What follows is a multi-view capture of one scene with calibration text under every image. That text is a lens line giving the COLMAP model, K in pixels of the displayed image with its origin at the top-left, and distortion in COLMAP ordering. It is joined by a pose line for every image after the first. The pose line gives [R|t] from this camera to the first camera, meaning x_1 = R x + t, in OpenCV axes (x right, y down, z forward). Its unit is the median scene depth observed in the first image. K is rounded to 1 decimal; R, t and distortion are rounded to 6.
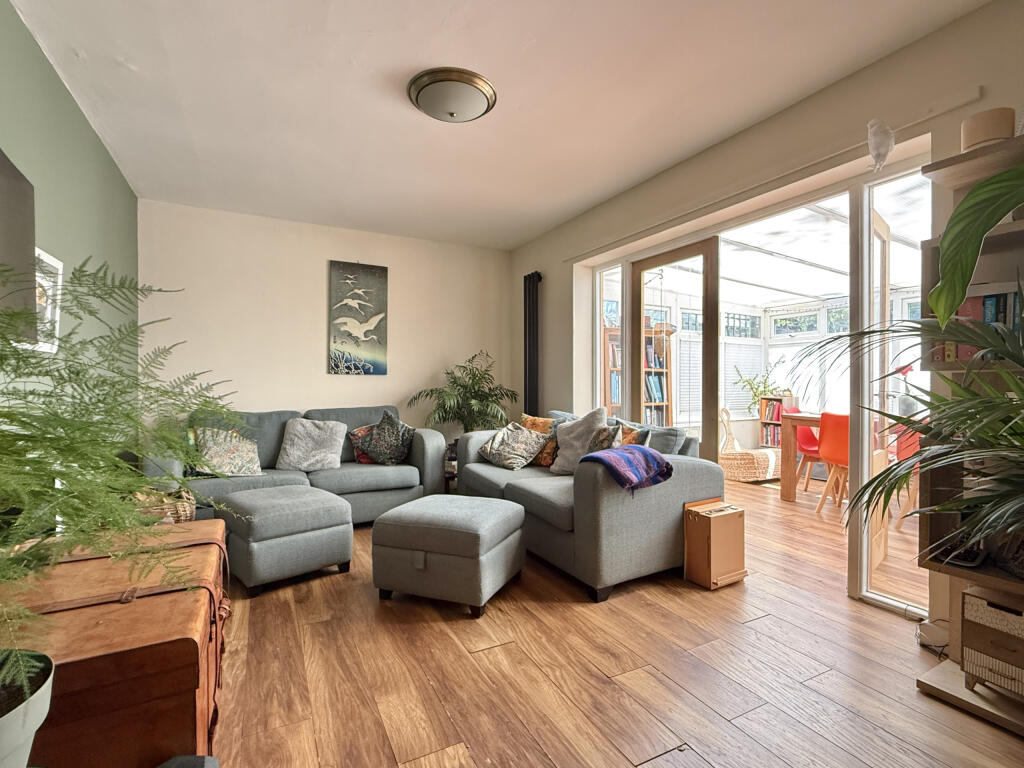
lens RADIAL K [[473.8, 0, 509.9], [0, 473.8, 384.5], [0, 0, 1]] dist [-0.001857, 0.000368]
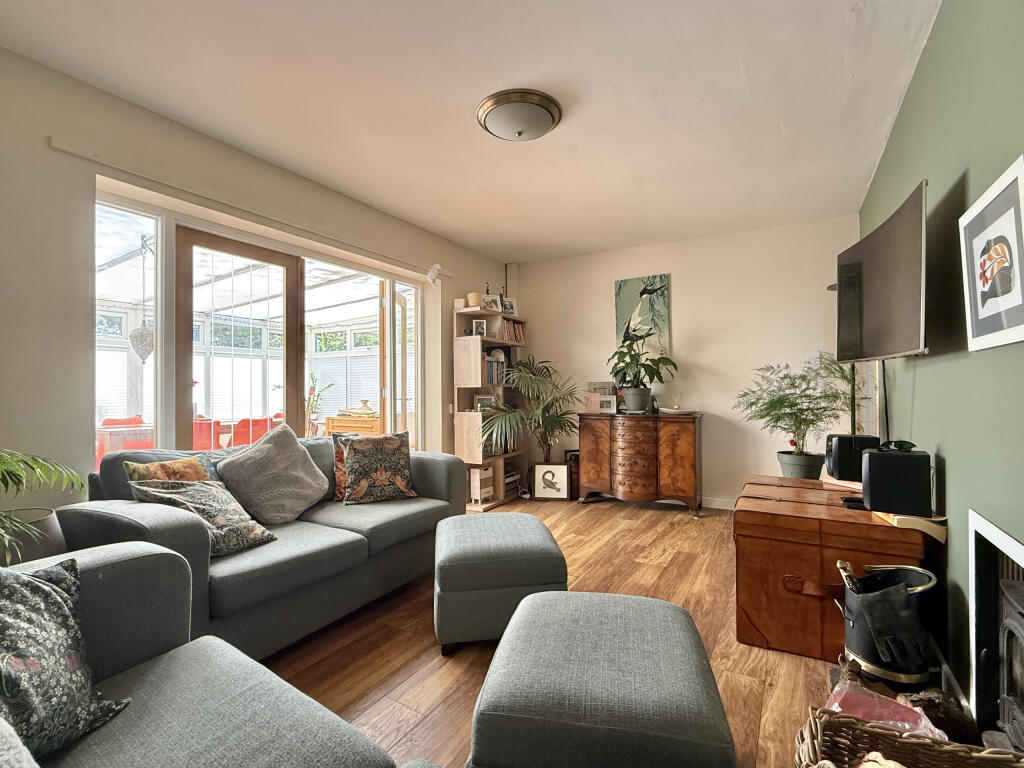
lens RADIAL K [[473.8, 0, 505.3], [0, 473.8, 386.8], [0, 0, 1]] dist [-0.001857, 0.000368]
pose [[-0.511665, 0.005027, 0.859170, -0.407093], [0.007809, 0.999969, -0.001200, -0.007559], [-0.859149, 0.006096, -0.511689, 0.641754]]
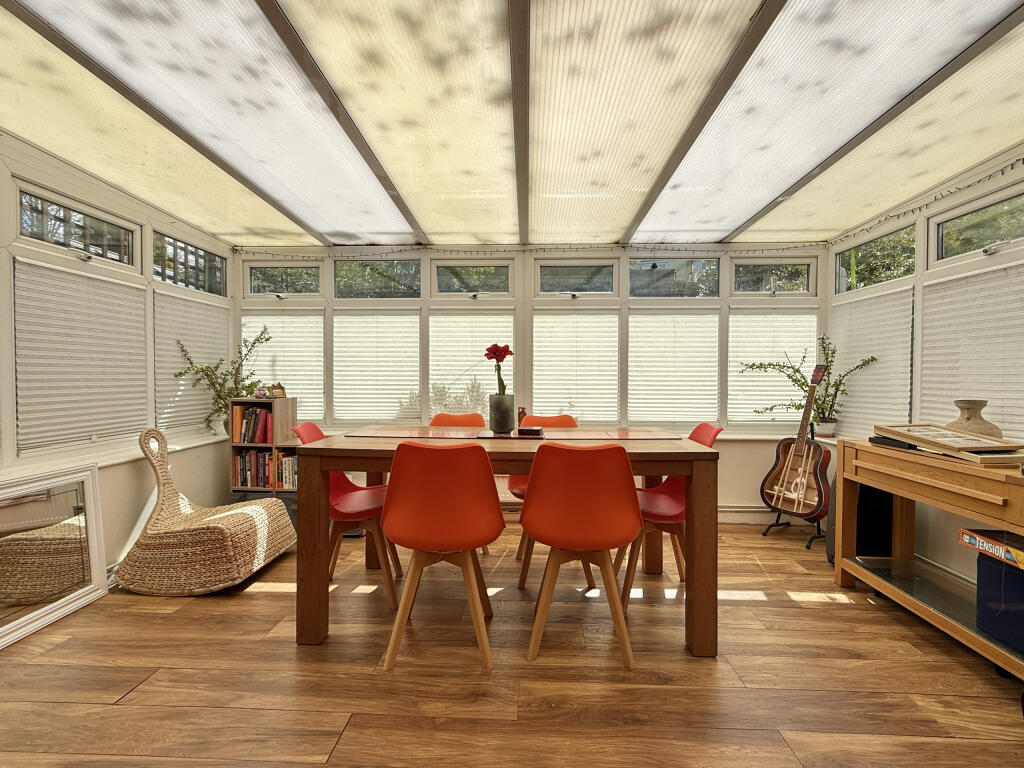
lens RADIAL K [[473.8, 0, 511.3], [0, 473.8, 385.8], [0, 0, 1]] dist [-0.001857, 0.000368]
pose [[0.496413, -0.017372, 0.867913, 0.232611], [0.001733, 0.999818, 0.019021, 0.000318], [-0.868085, -0.007939, 0.496353, 0.481313]]
